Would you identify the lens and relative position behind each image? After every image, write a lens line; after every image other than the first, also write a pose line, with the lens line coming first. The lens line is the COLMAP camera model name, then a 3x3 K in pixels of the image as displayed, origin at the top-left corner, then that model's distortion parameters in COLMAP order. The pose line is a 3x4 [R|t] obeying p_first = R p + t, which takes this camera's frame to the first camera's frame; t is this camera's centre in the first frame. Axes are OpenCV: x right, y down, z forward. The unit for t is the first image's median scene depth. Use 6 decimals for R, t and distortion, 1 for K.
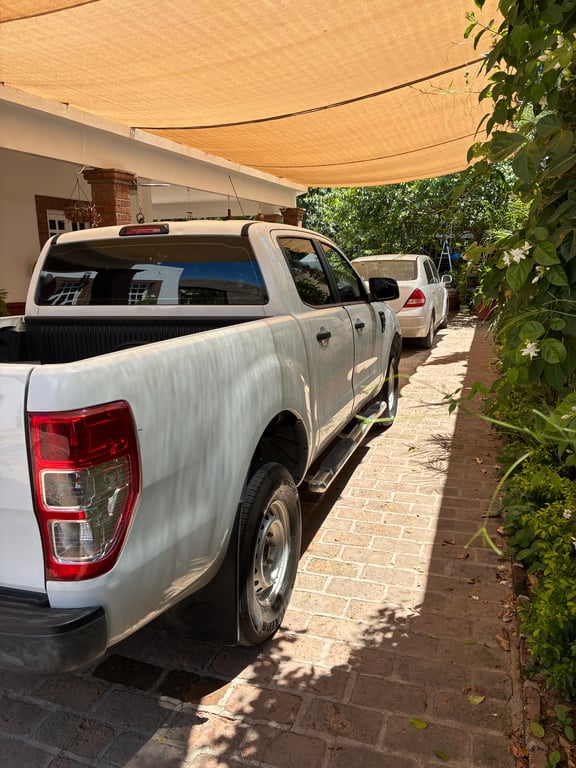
lens RADIAL K [[582.5, 0, 287.3], [0, 582.5, 380.9], [0, 0, 1]] dist [0.010008, 0.003889]
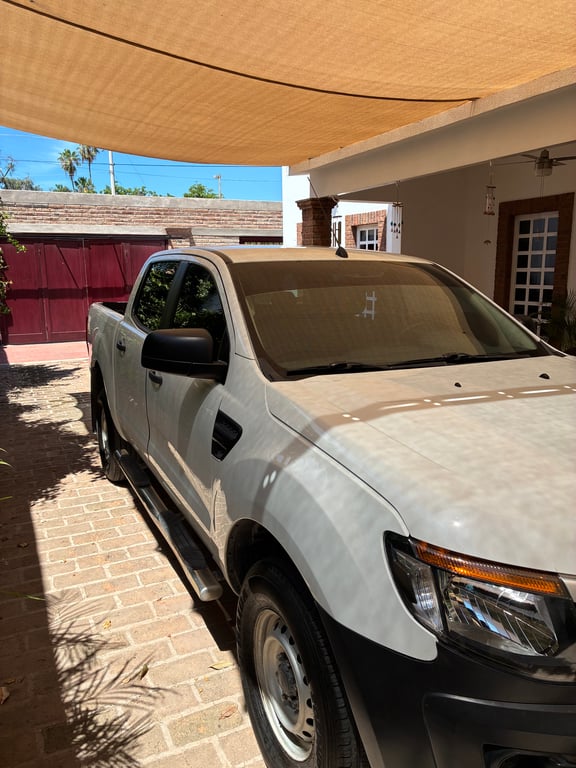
lens RADIAL K [[582.5, 0, 290.6], [0, 582.5, 384.2], [0, 0, 1]] dist [0.010008, 0.003889]
pose [[-0.699576, 0.166420, -0.694909, 0.729521], [-0.123878, 0.929529, 0.347318, -0.504707], [0.703739, 0.329059, -0.629660, 2.235344]]
